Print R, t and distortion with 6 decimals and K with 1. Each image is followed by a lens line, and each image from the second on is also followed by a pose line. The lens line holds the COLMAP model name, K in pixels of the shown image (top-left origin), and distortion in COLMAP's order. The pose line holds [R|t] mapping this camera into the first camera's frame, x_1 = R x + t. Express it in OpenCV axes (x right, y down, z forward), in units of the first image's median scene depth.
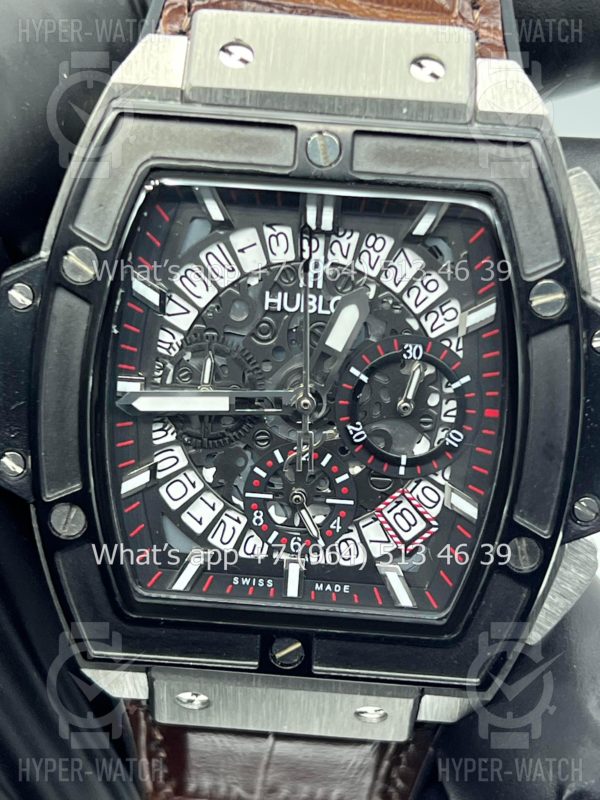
lens RADIAL K [[1852.1, 0, 300.0], [0, 1852.1, 400.0], [0, 0, 1]] dist [0.127160, -0.160716]
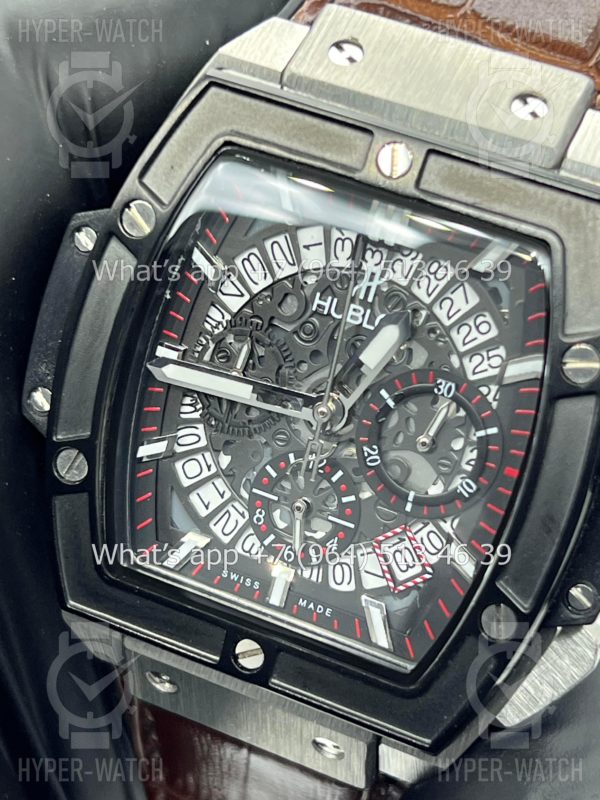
lens RADIAL K [[1852.1, 0, 300.0], [0, 1852.1, 400.0], [0, 0, 1]] dist [0.127160, -0.160716]
pose [[0.939544, 0.247513, -0.236632, 0.217675], [-0.258700, 0.965809, -0.016948, 0.015441], [0.224346, 0.077140, 0.971452, 0.048125]]
